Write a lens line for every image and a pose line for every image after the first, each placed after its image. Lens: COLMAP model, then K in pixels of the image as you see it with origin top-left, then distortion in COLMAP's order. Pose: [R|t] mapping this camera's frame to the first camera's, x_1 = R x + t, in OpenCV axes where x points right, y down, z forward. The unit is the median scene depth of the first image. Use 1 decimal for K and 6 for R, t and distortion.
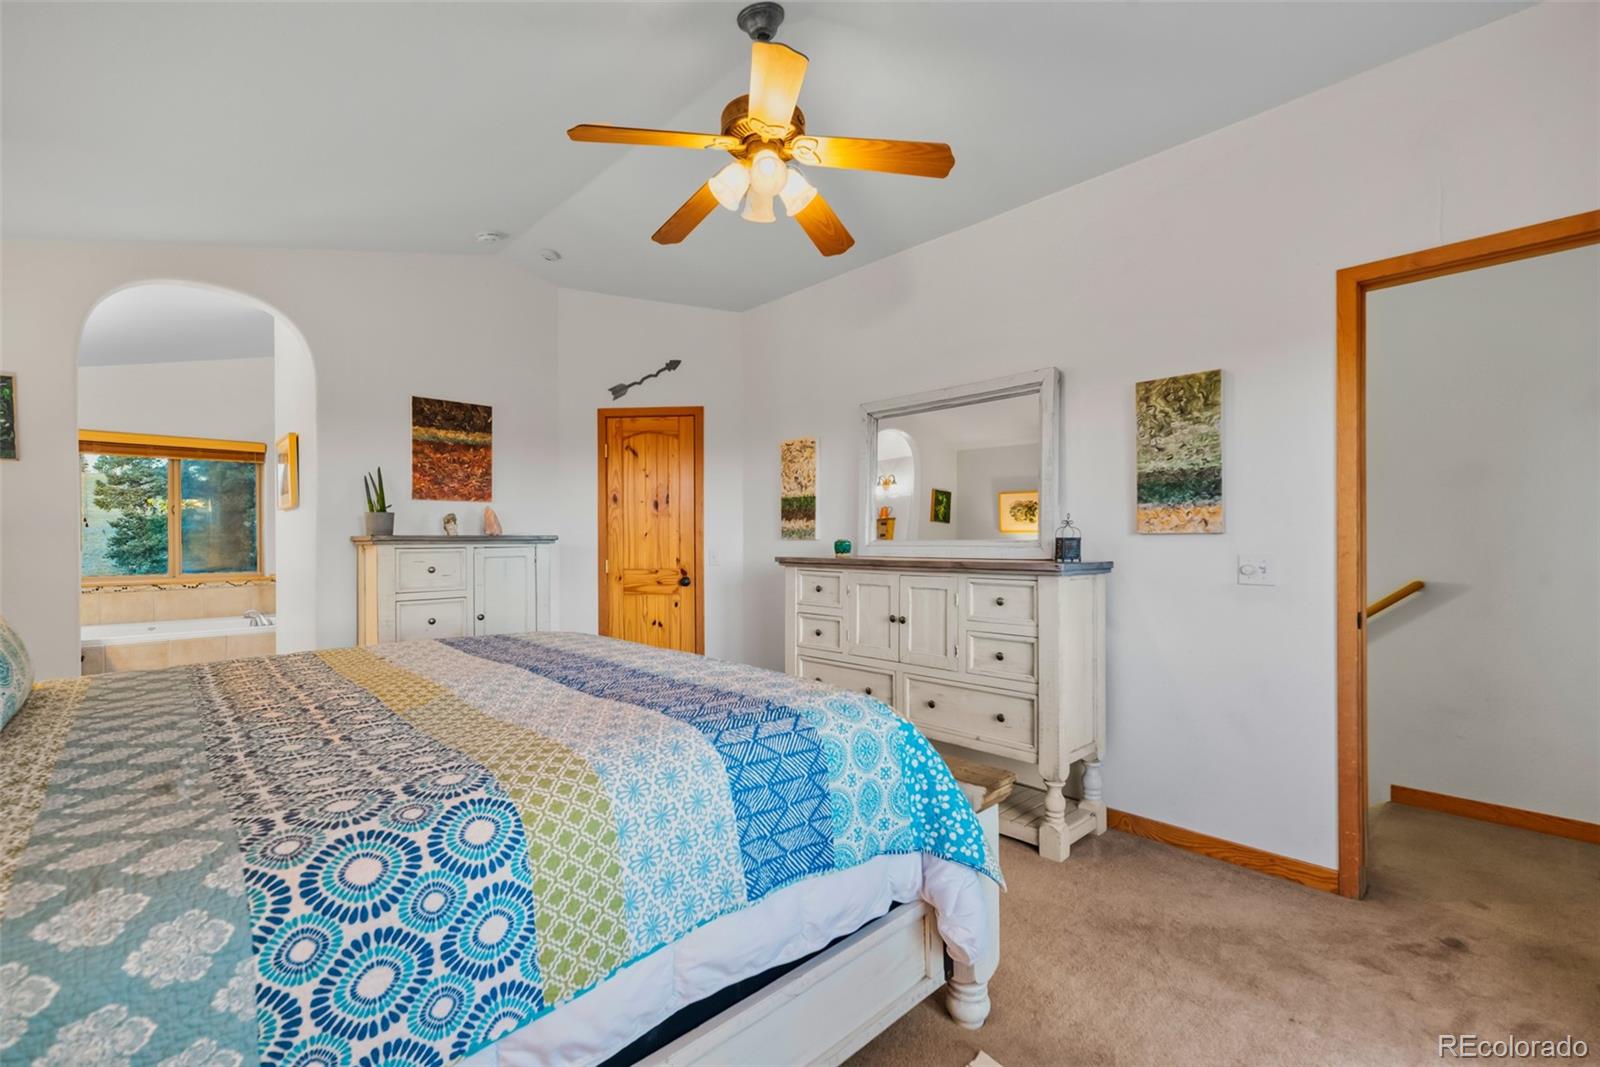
lens RADIAL K [[693.7, 0, 807.2], [0, 693.7, 541.4], [0, 0, 1]] dist [0.009720, -0.000246]
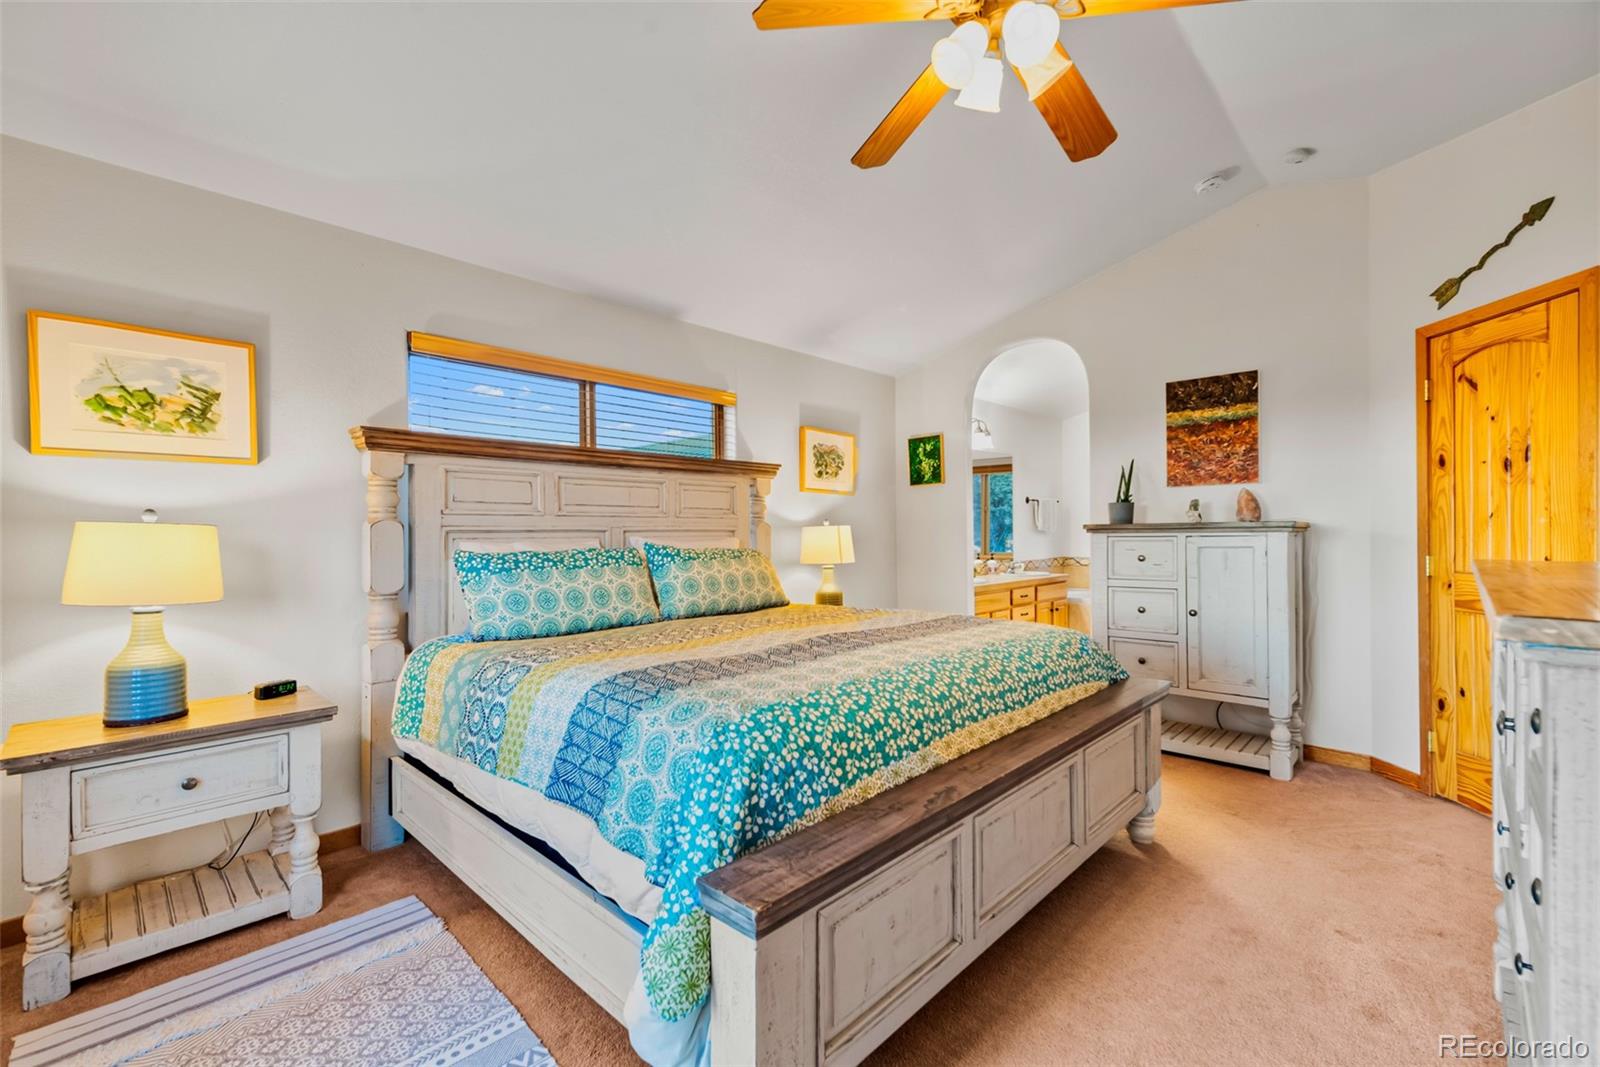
lens RADIAL K [[693.7, 0, 806.7], [0, 693.7, 537.0], [0, 0, 1]] dist [0.009720, -0.000246]
pose [[0.040472, 0.009377, -0.999137, 0.385999], [0.009575, 0.999906, 0.009772, -0.003491], [0.999135, -0.009962, 0.040379, 0.425244]]
